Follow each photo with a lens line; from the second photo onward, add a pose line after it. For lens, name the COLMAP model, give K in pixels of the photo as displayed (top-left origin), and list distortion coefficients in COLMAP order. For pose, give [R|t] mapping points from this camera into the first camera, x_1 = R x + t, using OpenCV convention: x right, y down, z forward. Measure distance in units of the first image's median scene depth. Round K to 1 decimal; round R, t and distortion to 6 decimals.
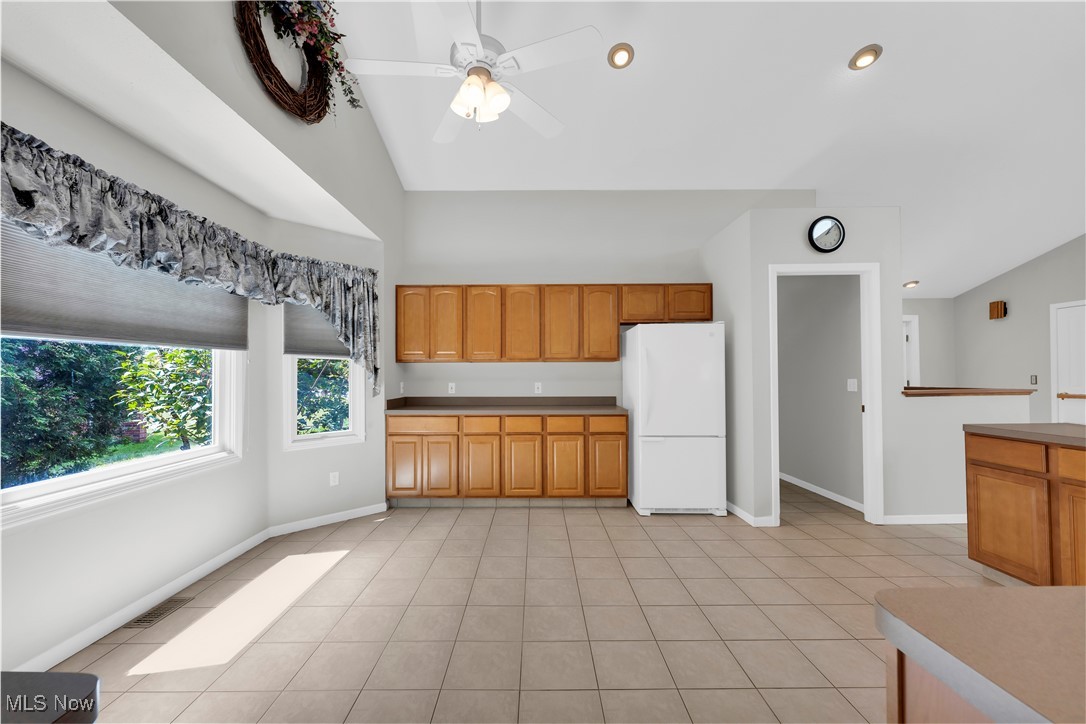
lens RADIAL K [[435.0, 0, 538.3], [0, 435.0, 369.8], [0, 0, 1]] dist [-0.002070, -0.000248]
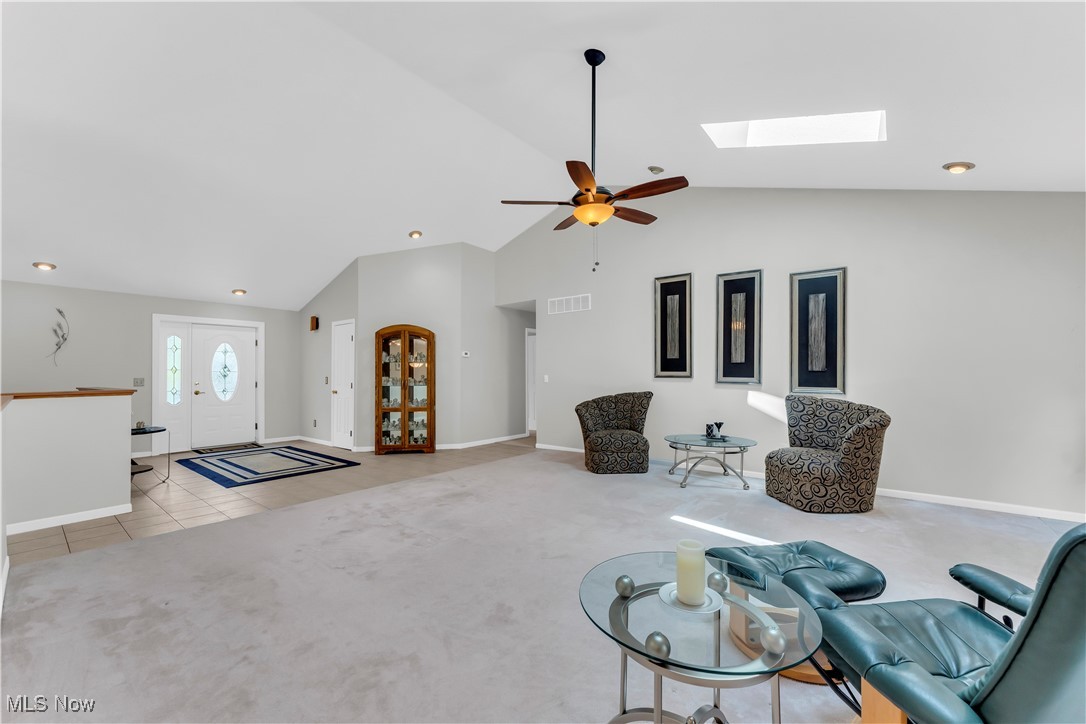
lens RADIAL K [[435.0, 0, 538.3], [0, 435.0, 369.8], [0, 0, 1]] dist [-0.002070, -0.000248]
pose [[0.643238, 0.012622, 0.765563, 0.790258], [-0.012854, 0.999901, -0.005686, -0.011778], [-0.765559, -0.006183, 0.643336, -0.418274]]
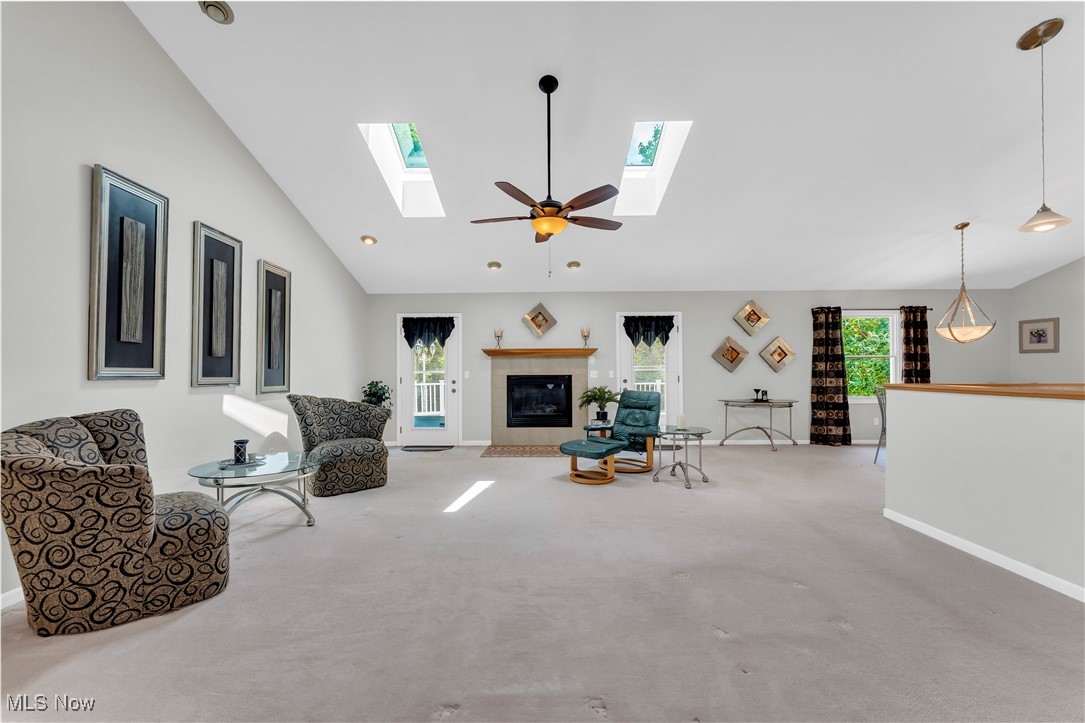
lens RADIAL K [[442.7, 0, 542.5], [0, 442.7, 361.5], [0, 0, 1]] dist [0.000681, 0.000020]
pose [[-0.999409, 0.015692, 0.030573, 1.394826], [0.014478, 0.999114, -0.039517, 0.008588], [-0.031166, -0.039051, -0.998751, 0.800255]]
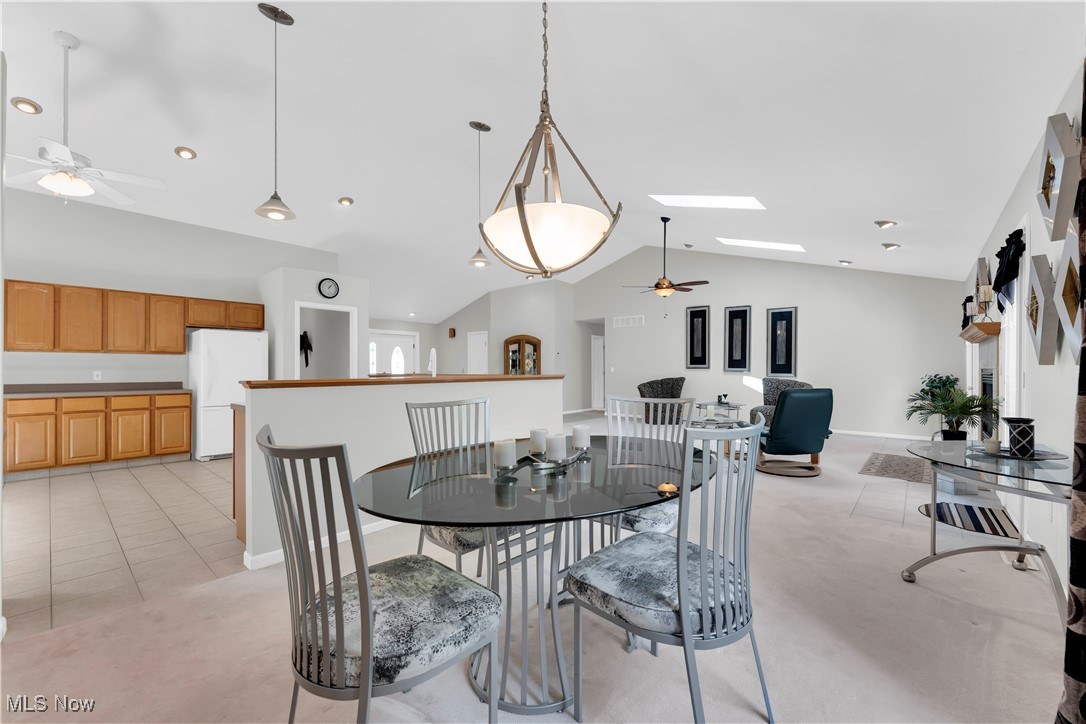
lens RADIAL K [[435.0, 0, 538.3], [0, 435.0, 369.8], [0, 0, 1]] dist [-0.002070, -0.000248]
pose [[0.667887, 0.005408, 0.744243, -0.087907], [-0.013753, 0.999893, 0.005077, 0.005568], [-0.744136, -0.013627, 0.667890, -0.741405]]
